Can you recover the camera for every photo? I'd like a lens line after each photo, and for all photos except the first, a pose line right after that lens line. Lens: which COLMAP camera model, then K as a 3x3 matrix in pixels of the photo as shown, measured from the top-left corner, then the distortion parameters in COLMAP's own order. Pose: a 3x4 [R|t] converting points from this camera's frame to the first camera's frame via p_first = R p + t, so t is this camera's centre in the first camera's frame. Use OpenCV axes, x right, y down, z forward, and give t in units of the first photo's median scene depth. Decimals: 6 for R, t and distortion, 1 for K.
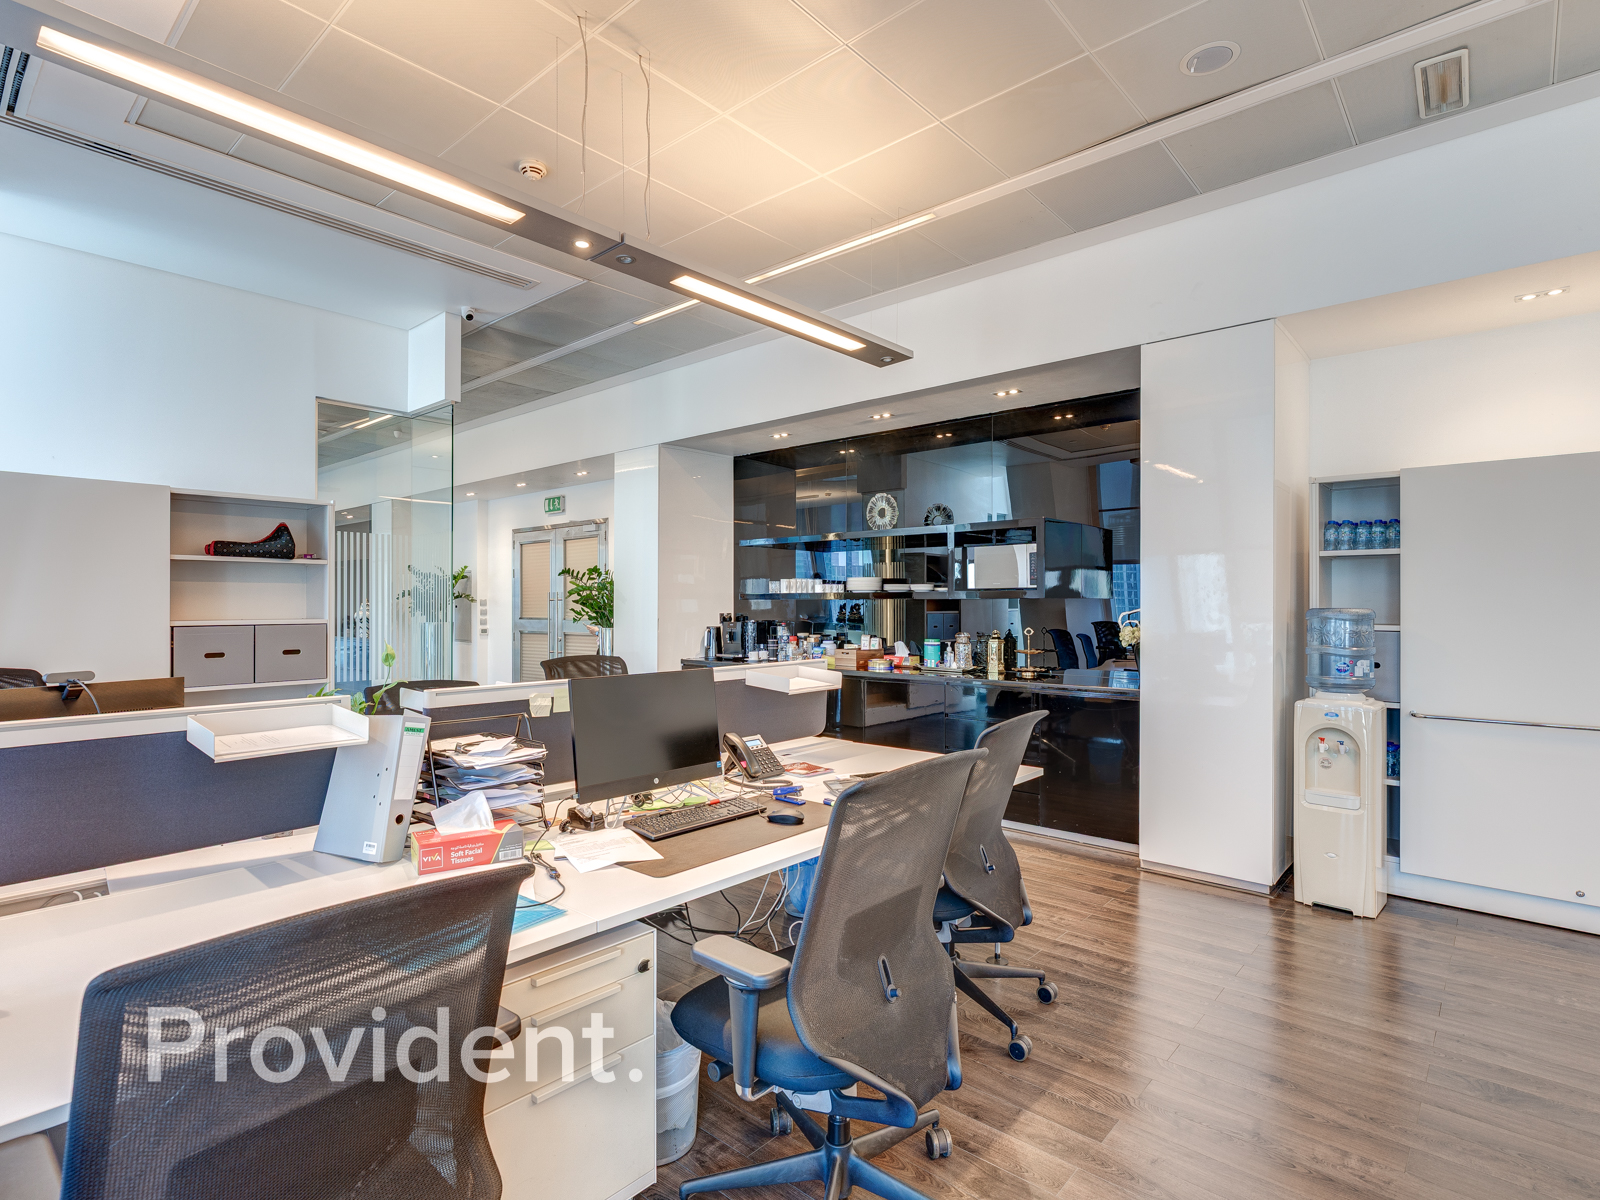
lens RADIAL K [[814.3, 0, 795.0], [0, 814.3, 595.7], [0, 0, 1]] dist [-0.001917, -0.000123]
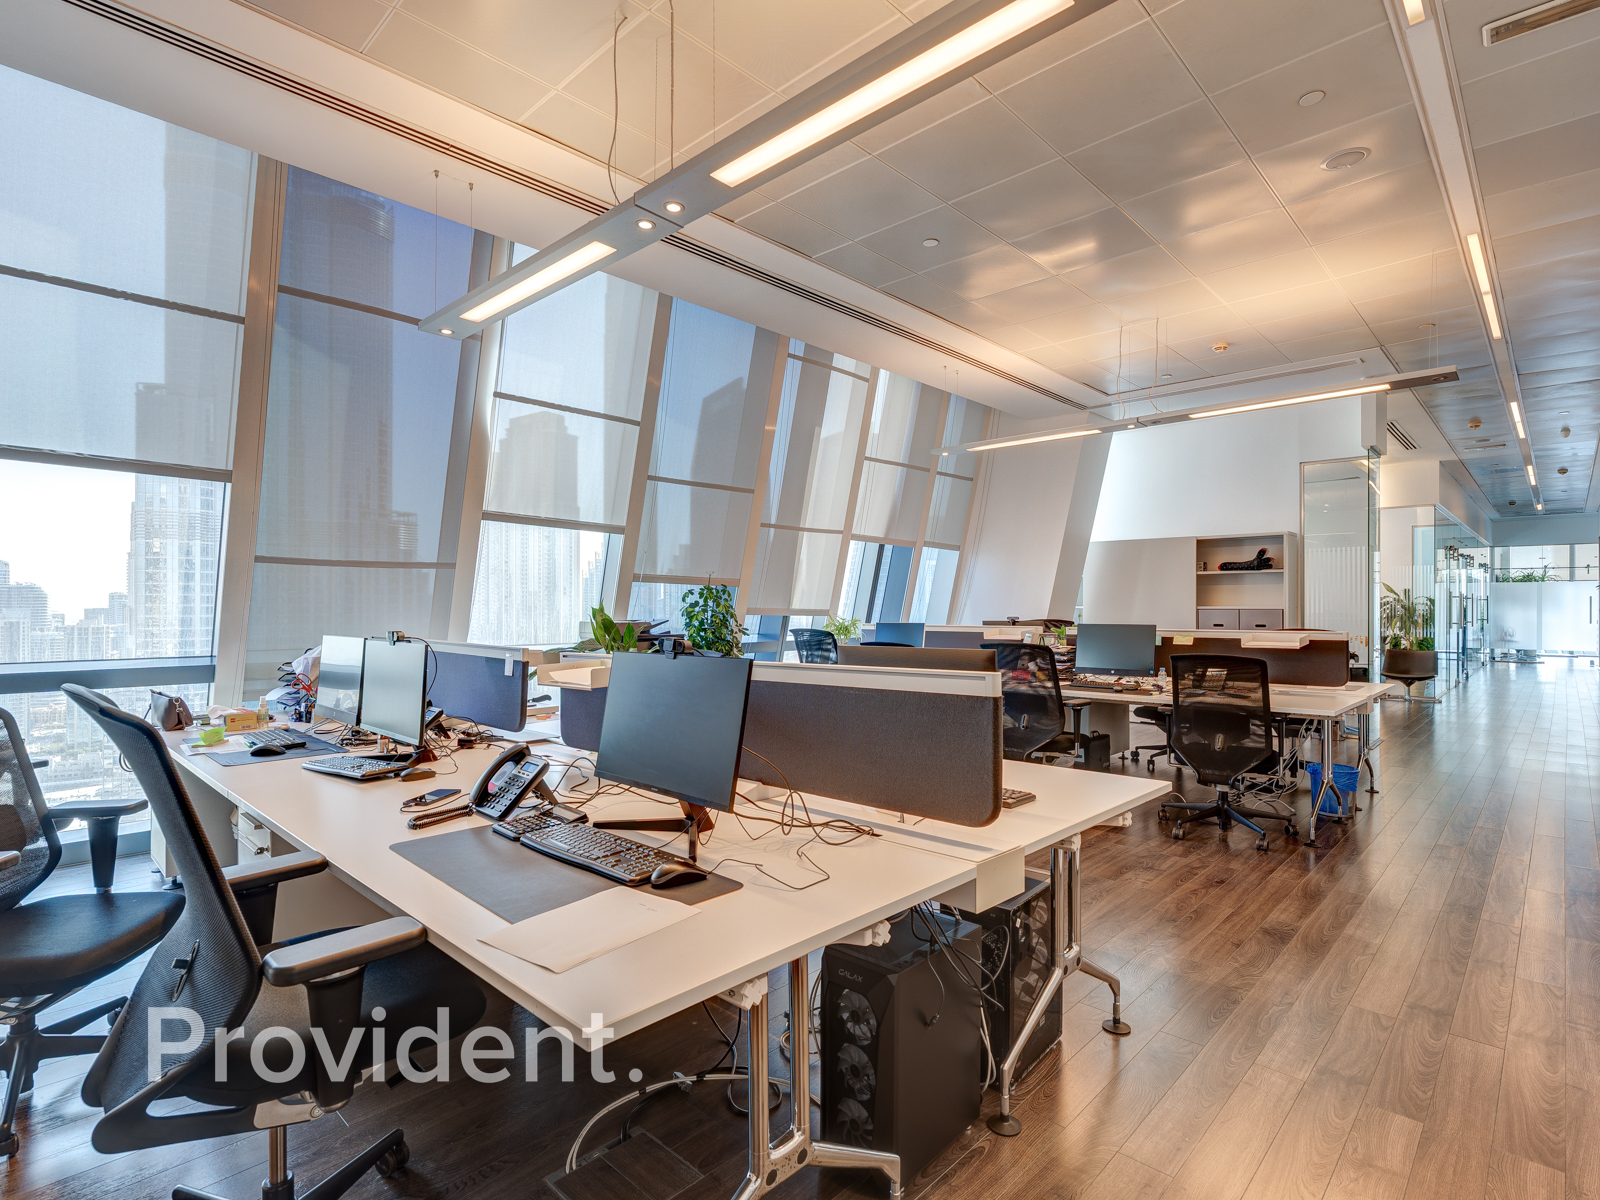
lens RADIAL K [[814.3, 0, 795.0], [0, 814.3, 595.7], [0, 0, 1]] dist [-0.001917, -0.000123]
pose [[-0.030016, -0.016278, -0.999417, 0.879023], [0.009366, 0.999819, -0.016566, 0.020455], [0.999506, -0.009858, -0.029858, 0.087856]]
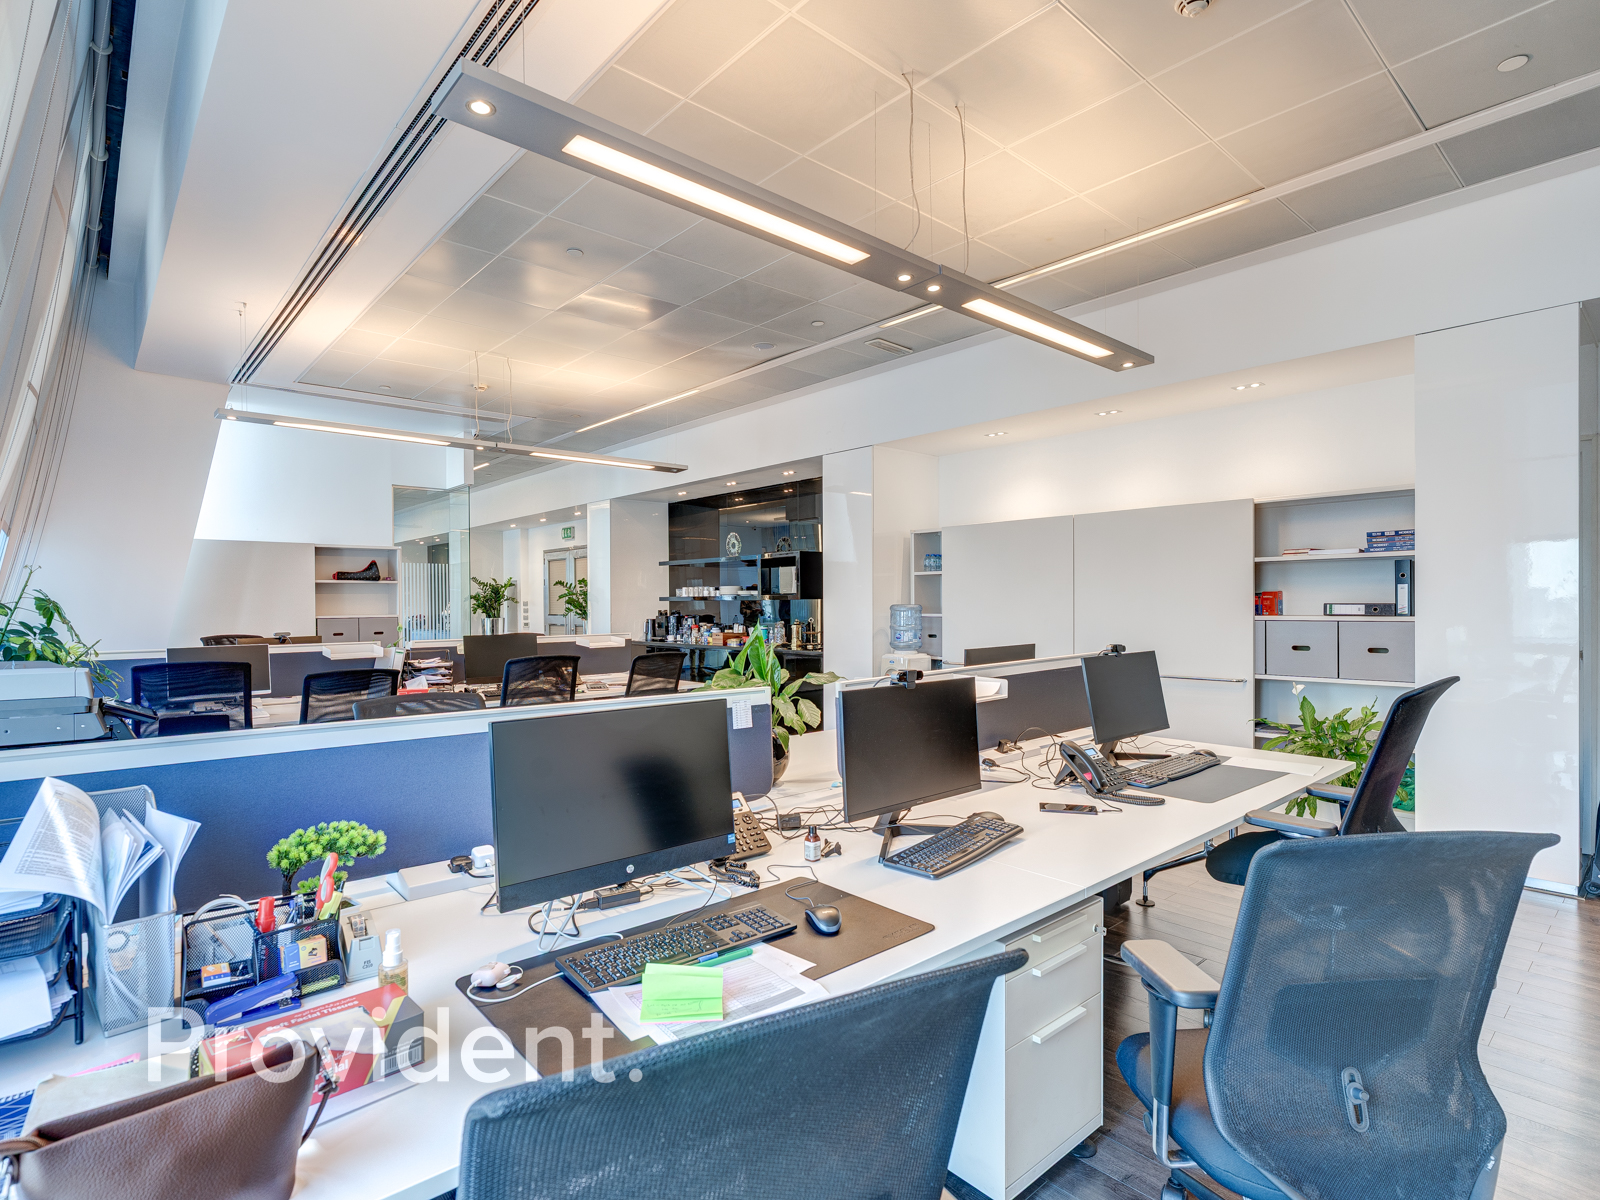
lens RADIAL K [[810.7, 0, 800.2], [0, 810.7, 611.4], [0, 0, 1]] dist [-0.000536, -0.000213]
pose [[0.993155, -0.006010, -0.116645, 0.440723], [0.008556, 0.999736, 0.021335, -0.006547], [0.116486, -0.022187, 0.992944, -0.572436]]
